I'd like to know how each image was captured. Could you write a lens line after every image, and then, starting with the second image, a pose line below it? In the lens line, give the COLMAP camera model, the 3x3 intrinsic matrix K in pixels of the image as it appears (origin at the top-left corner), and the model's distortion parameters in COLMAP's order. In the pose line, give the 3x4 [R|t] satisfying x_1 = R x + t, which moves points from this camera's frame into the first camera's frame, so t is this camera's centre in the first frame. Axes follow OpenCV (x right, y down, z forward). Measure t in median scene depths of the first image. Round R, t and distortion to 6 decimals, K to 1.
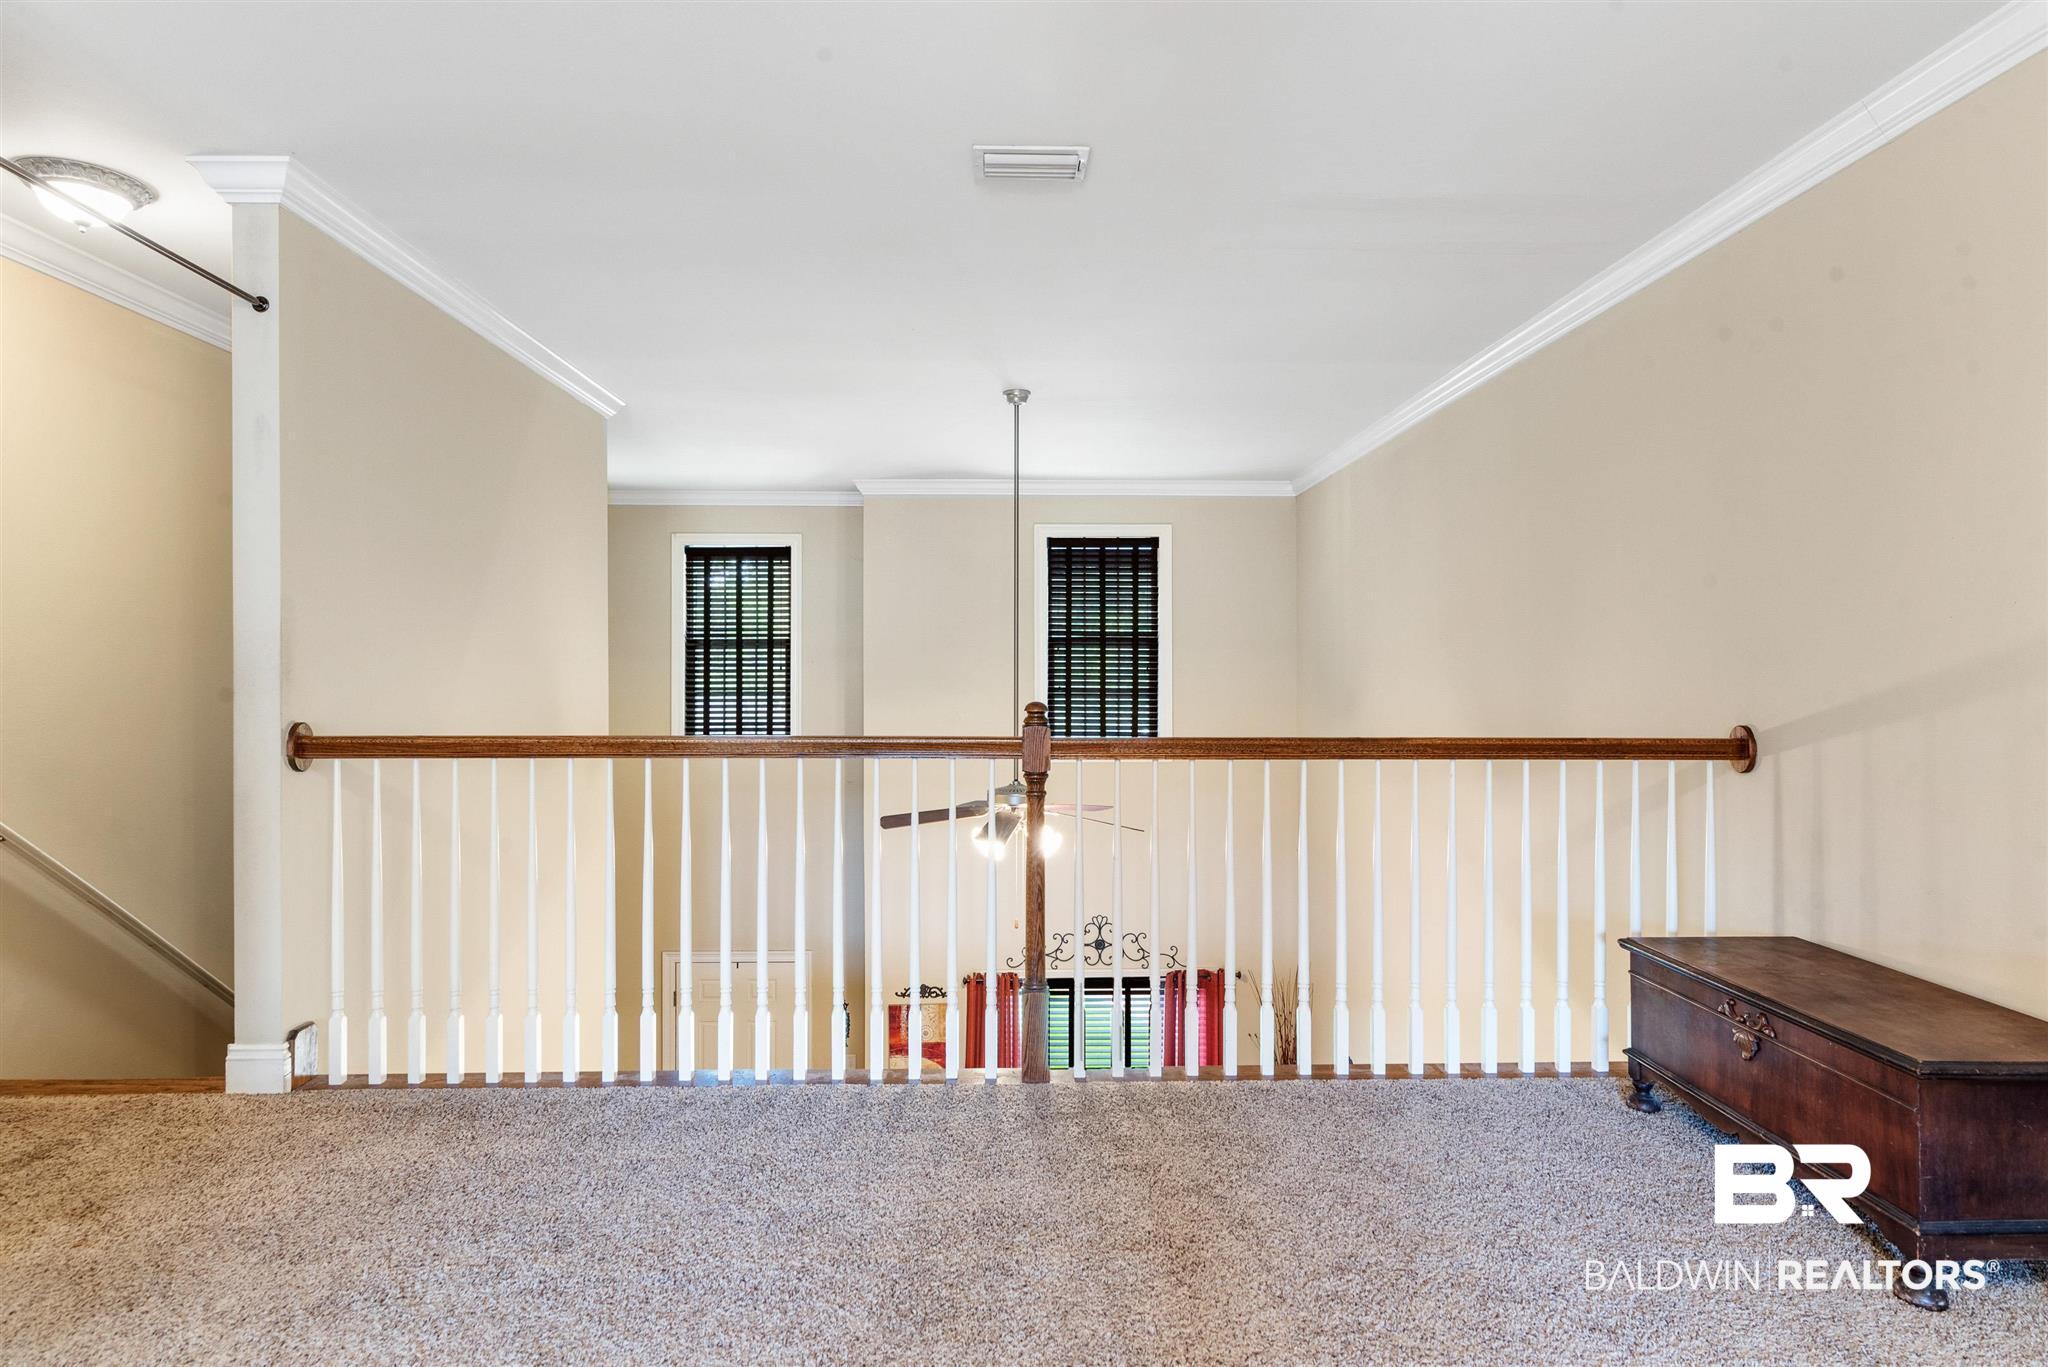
lens RADIAL K [[1204.3, 0, 1024.0], [0, 1204.3, 683.5], [0, 0, 1]] dist [0.000058, -0.000071]
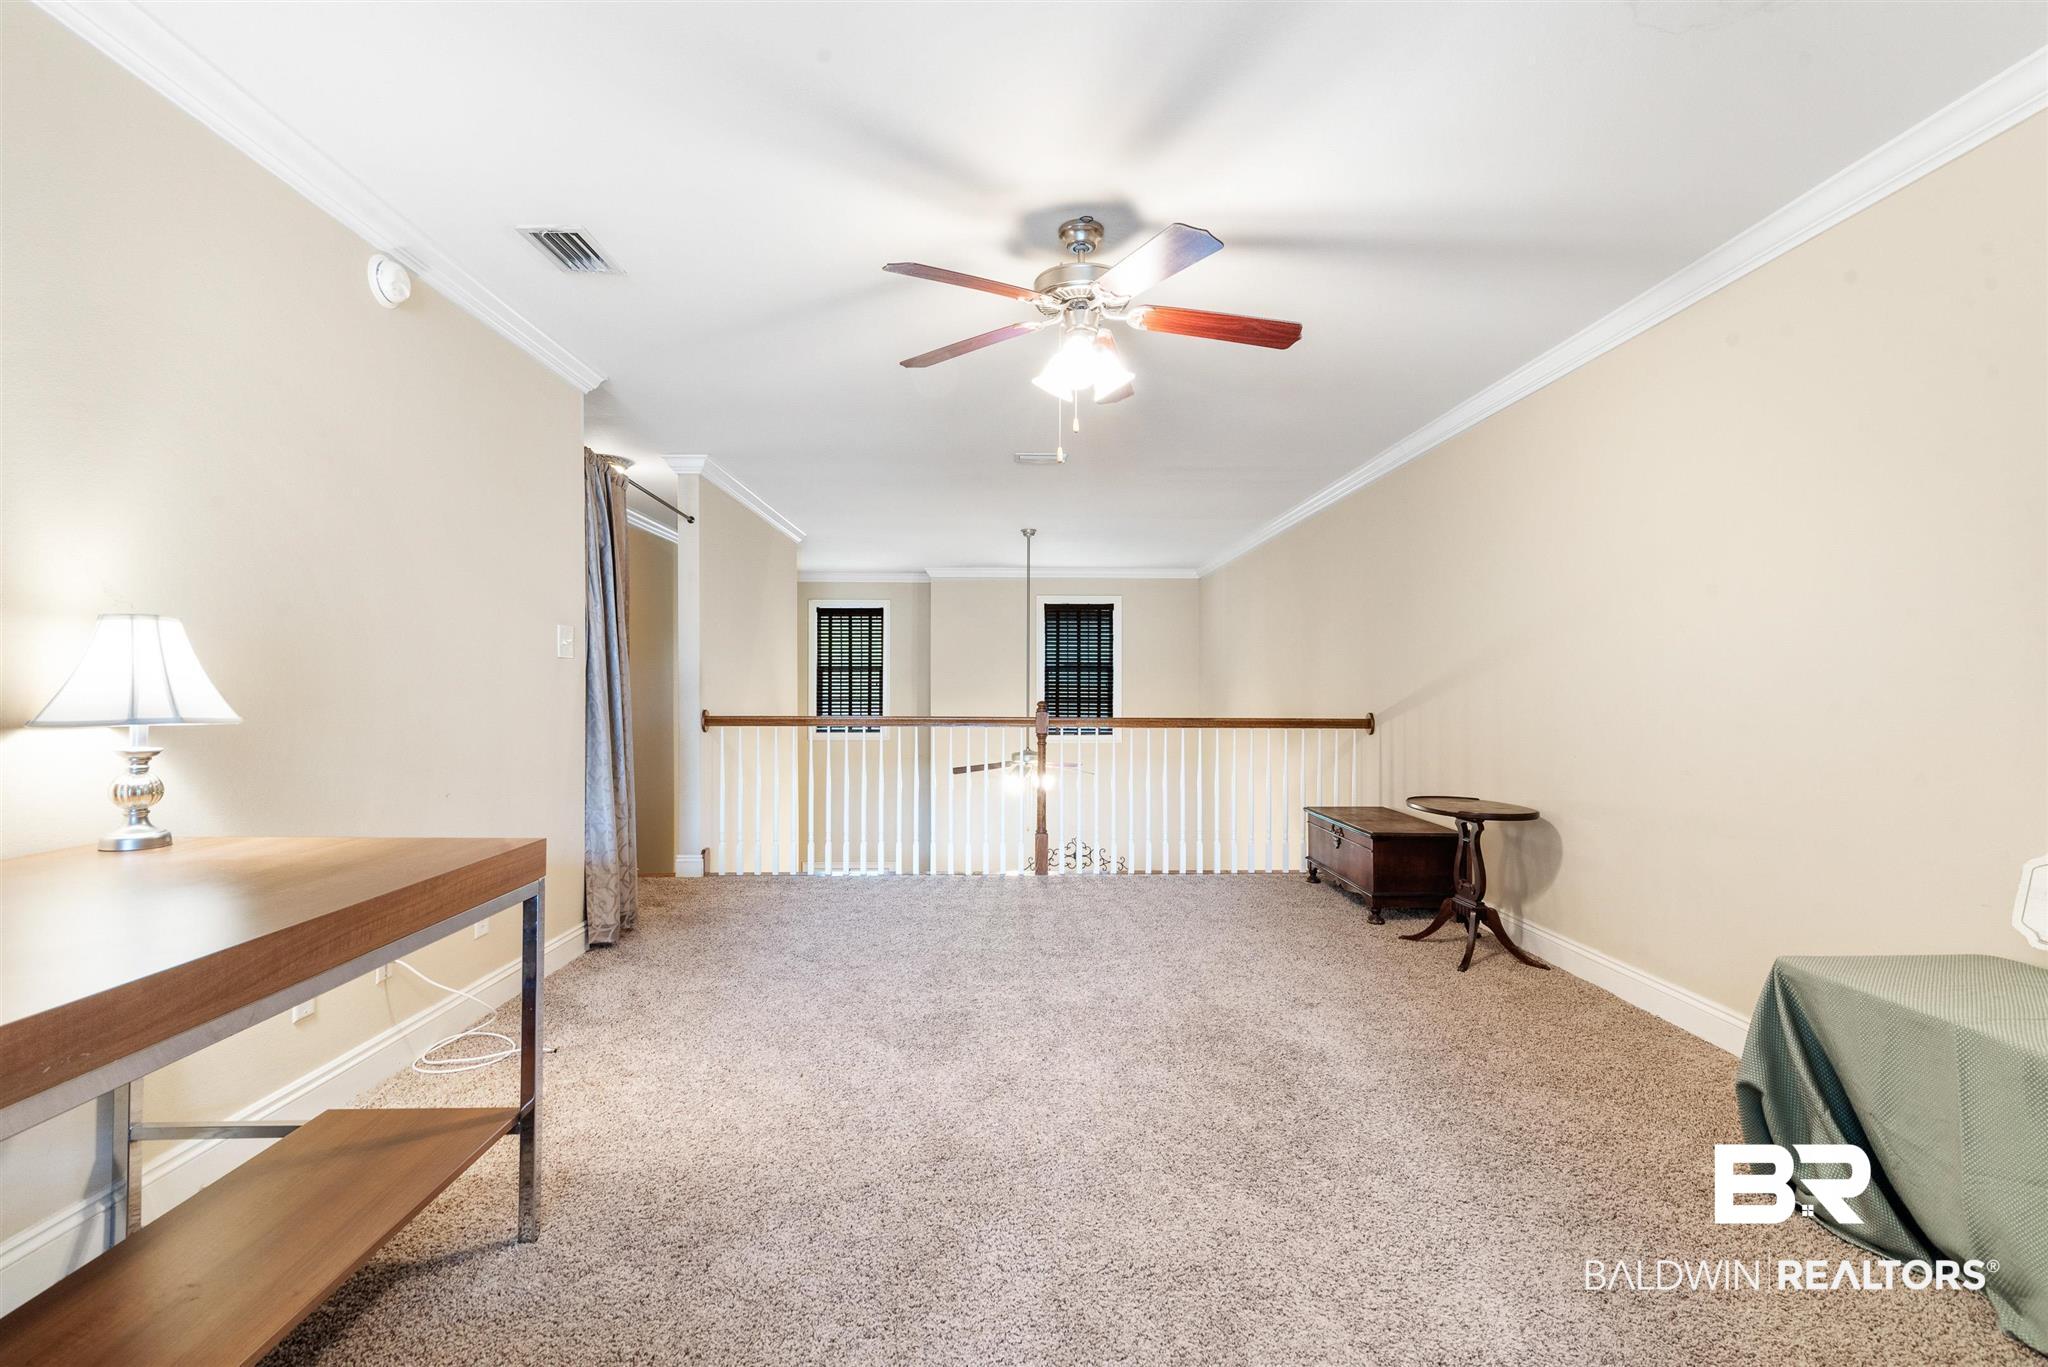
lens RADIAL K [[919.1, 0, 1033.0], [0, 919.1, 674.2], [0, 0, 1]] dist [0.016431, 0.000548]
pose [[0.999949, 0.002404, 0.009778, -0.008270], [-0.002172, 0.999718, -0.023648, 0.002273], [-0.009832, 0.023625, 0.999673, -0.237491]]
